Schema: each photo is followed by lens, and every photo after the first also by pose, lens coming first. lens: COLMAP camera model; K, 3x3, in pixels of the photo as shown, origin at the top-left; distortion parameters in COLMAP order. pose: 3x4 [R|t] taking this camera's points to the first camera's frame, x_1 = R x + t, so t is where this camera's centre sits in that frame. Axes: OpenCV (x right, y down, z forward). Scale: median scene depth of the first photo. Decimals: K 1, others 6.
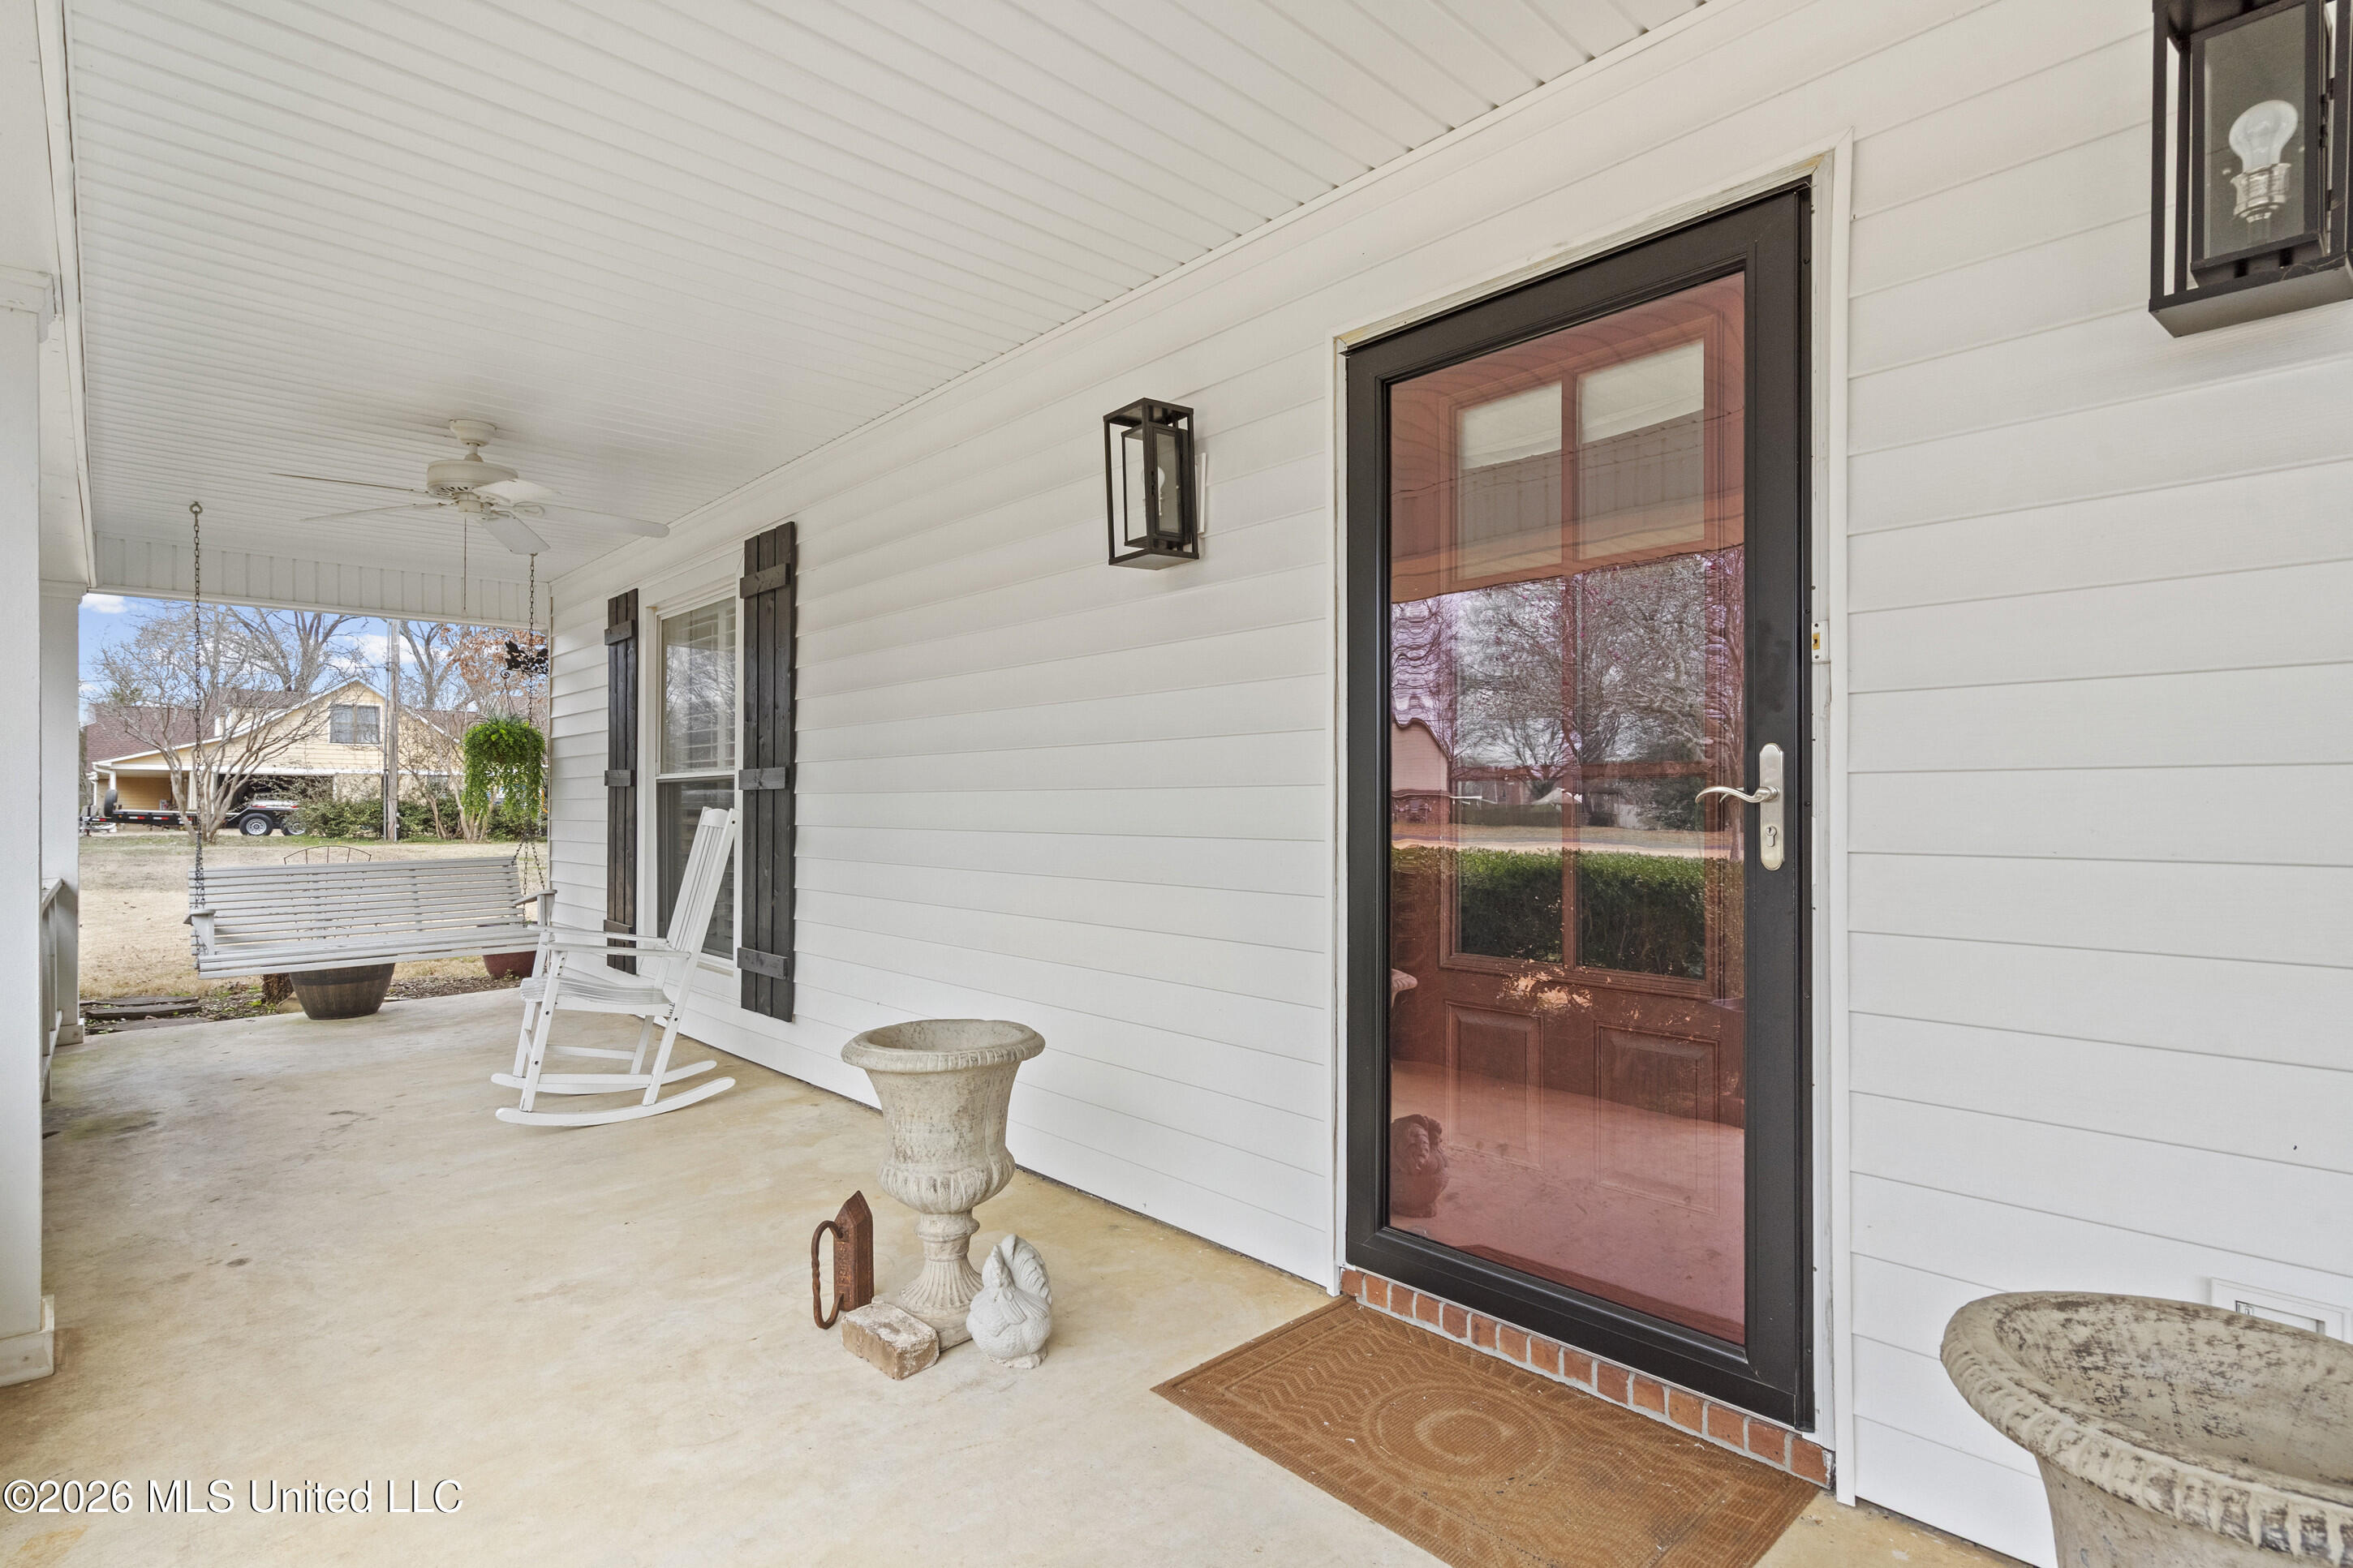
lens RADIAL K [[1161.3, 0, 1172.3], [0, 1161.3, 791.5], [0, 0, 1]] dist [-0.003812, -0.000878]
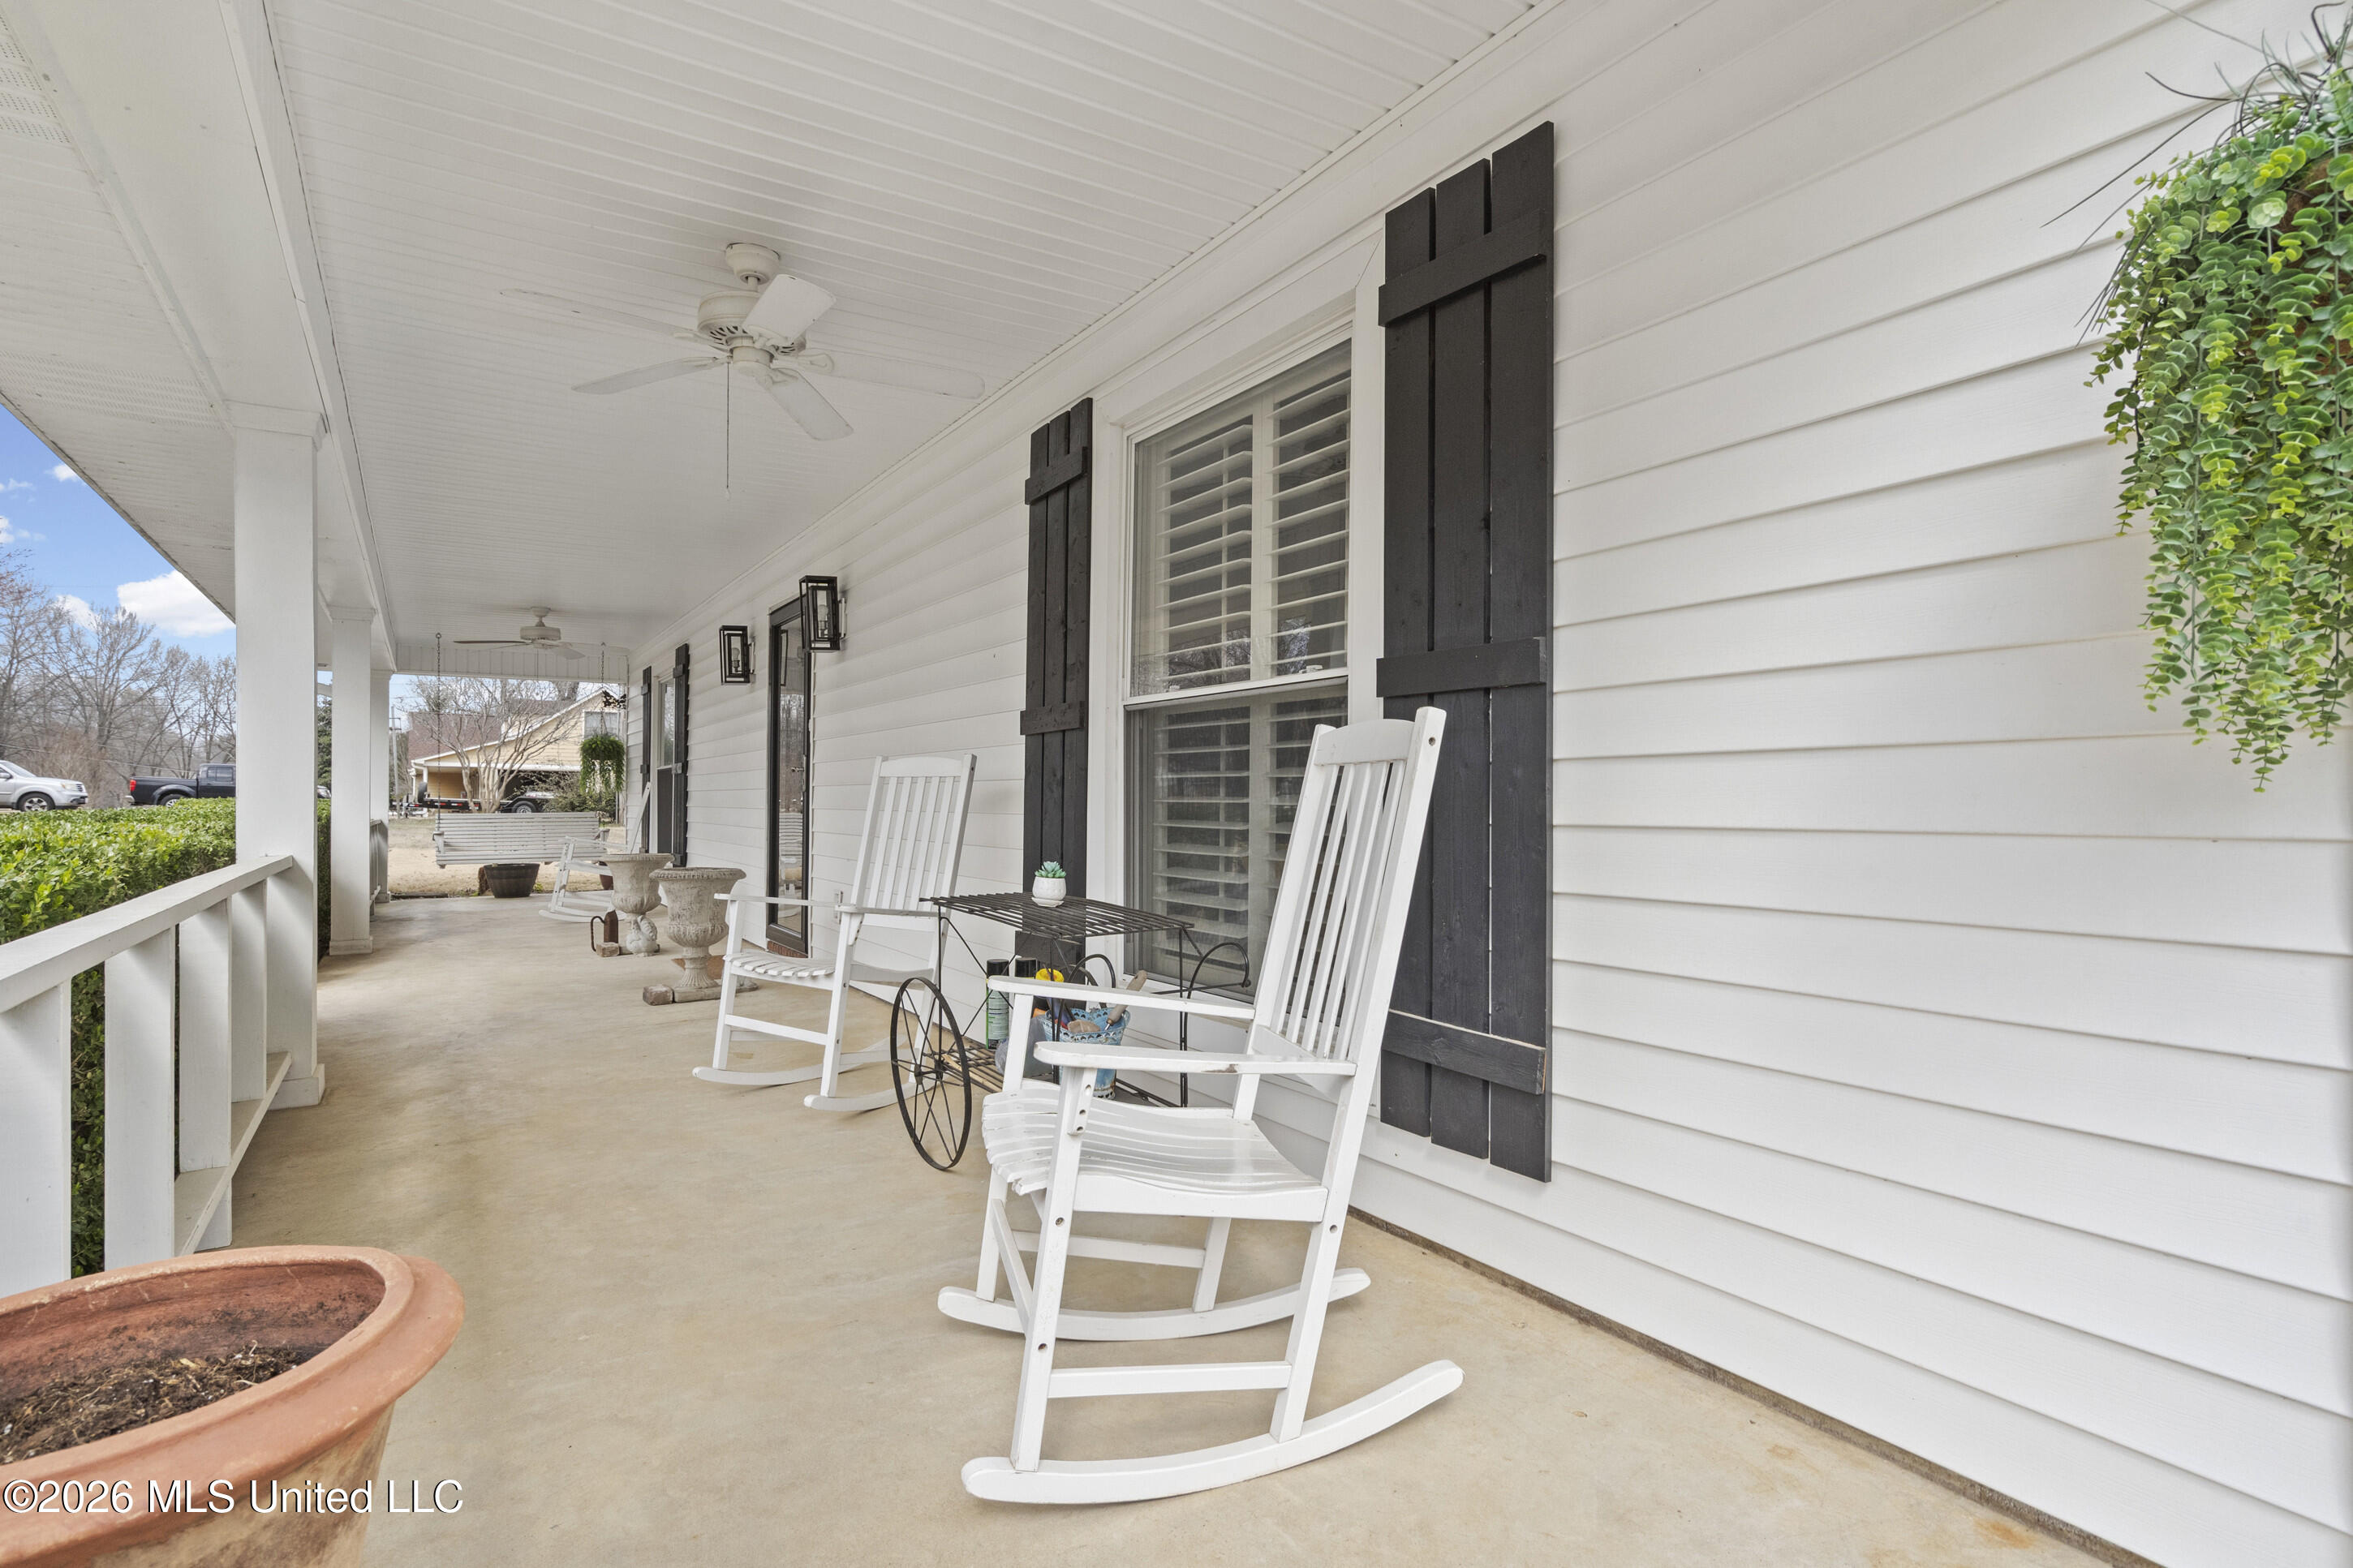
lens RADIAL K [[1161.3, 0, 1176.2], [0, 1161.3, 791.1], [0, 0, 1]] dist [-0.003812, -0.000878]
pose [[0.985459, 0.001627, -0.169908, 0.659326], [-0.001082, 0.999994, 0.003302, 0.017306], [0.169913, -0.003070, 0.985454, -0.662458]]
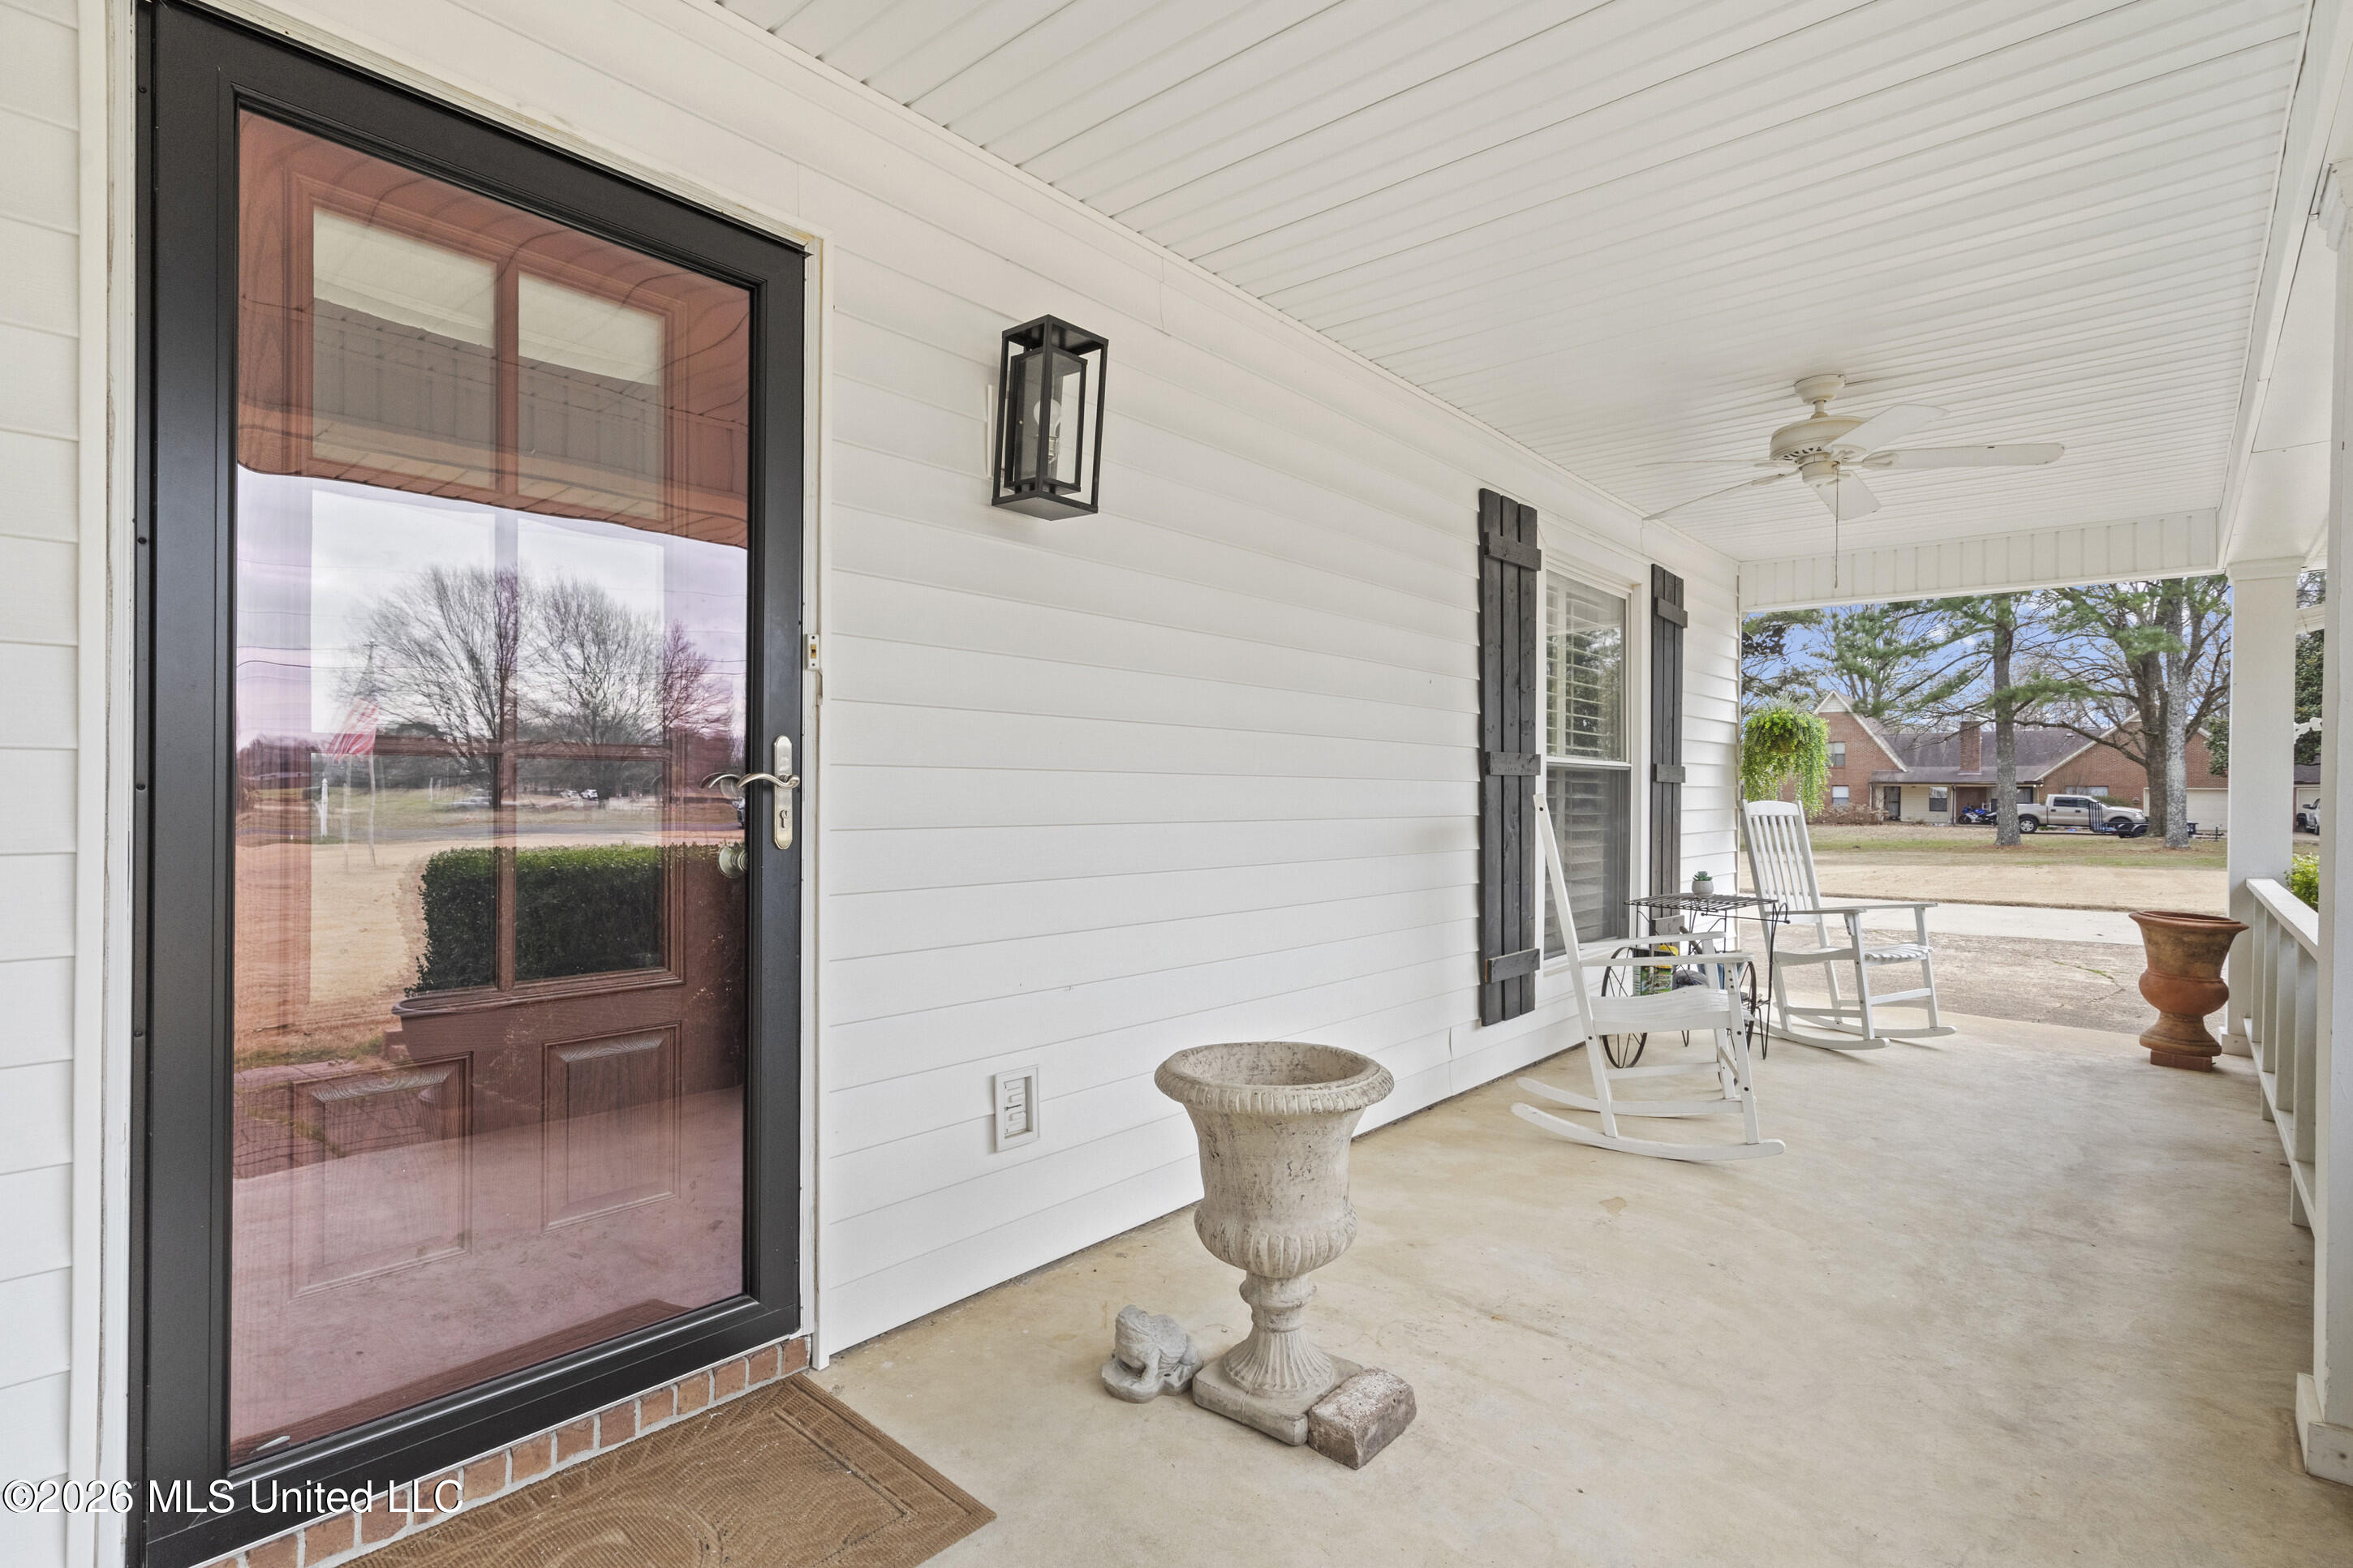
lens RADIAL K [[1161.3, 0, 1110.5], [0, 1161.3, 806.8], [0, 0, 1]] dist [-0.003812, -0.000878]
pose [[-0.090370, -0.010141, 0.995857, -0.189145], [-0.011139, 0.999896, 0.009171, 0.004005], [-0.995846, -0.010264, -0.090474, 0.238563]]
